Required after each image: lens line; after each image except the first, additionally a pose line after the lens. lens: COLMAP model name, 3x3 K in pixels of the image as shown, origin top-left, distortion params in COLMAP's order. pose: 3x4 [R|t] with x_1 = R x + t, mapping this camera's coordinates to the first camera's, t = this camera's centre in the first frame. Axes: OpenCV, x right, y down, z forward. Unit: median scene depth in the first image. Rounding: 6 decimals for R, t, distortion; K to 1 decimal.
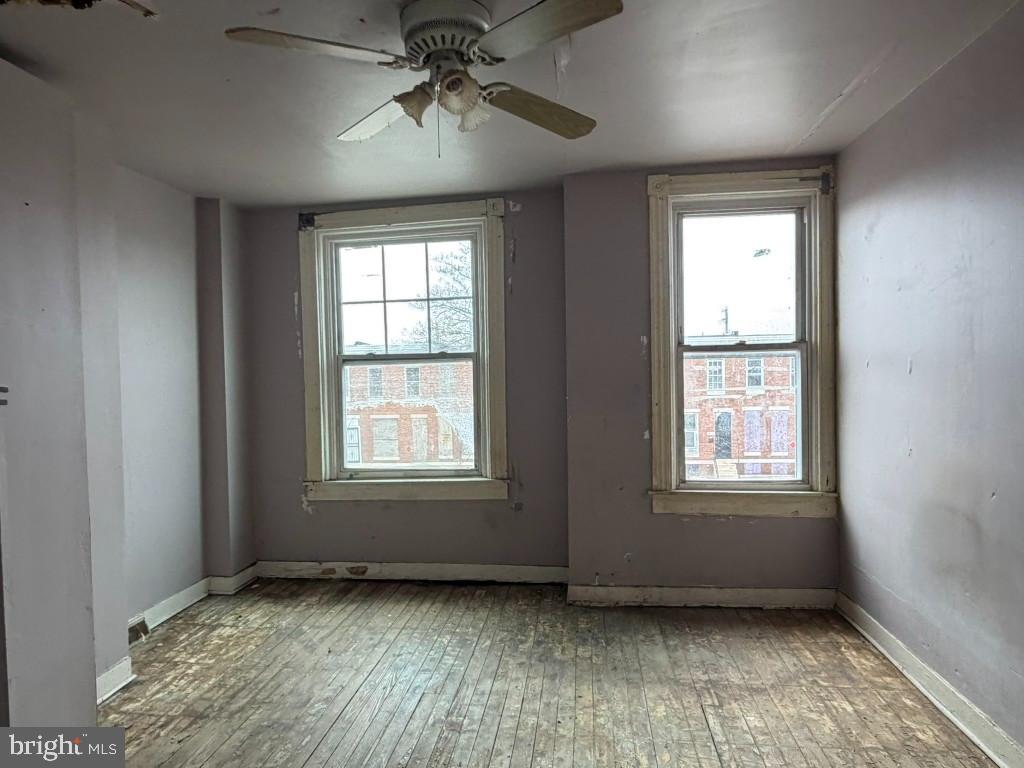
lens RADIAL K [[617.6, 0, 503.5], [0, 617.6, 381.4], [0, 0, 1]] dist [-0.000859, 0.000386]
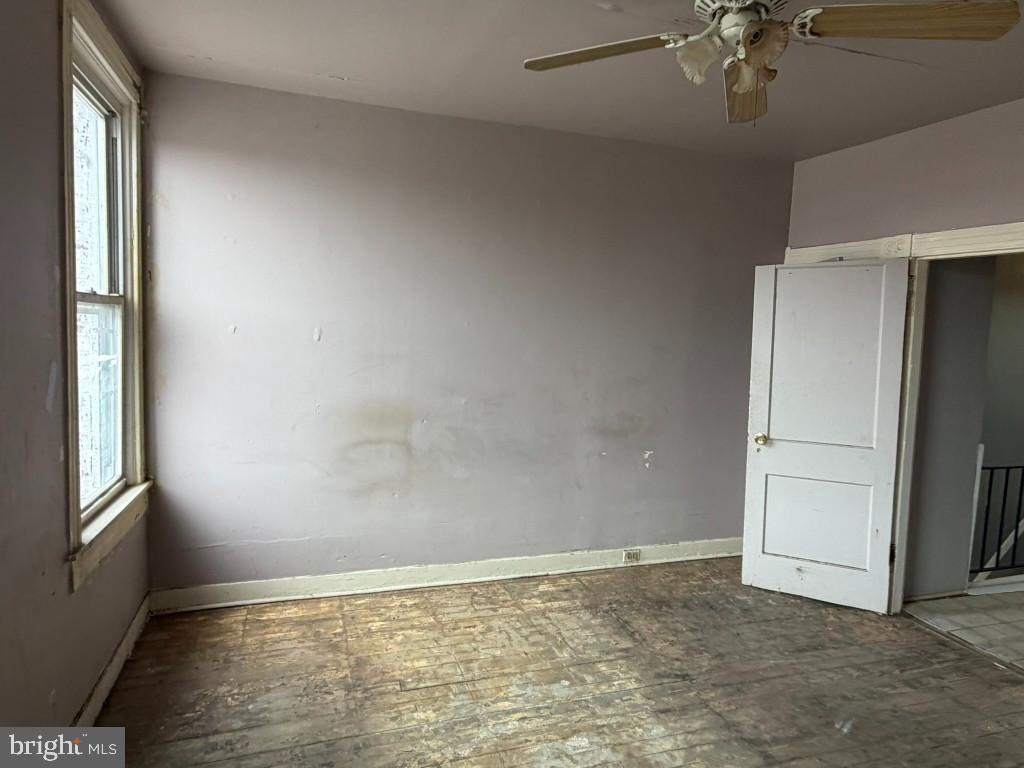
lens RADIAL K [[621.4, 0, 510.5], [0, 621.4, 377.9], [0, 0, 1]] dist [0.002669, 0.000214]
pose [[-0.446494, -0.057123, 0.892961, -0.542150], [-0.007284, 0.998159, 0.060210, -0.015402], [-0.894757, 0.020379, -0.446088, 1.181536]]
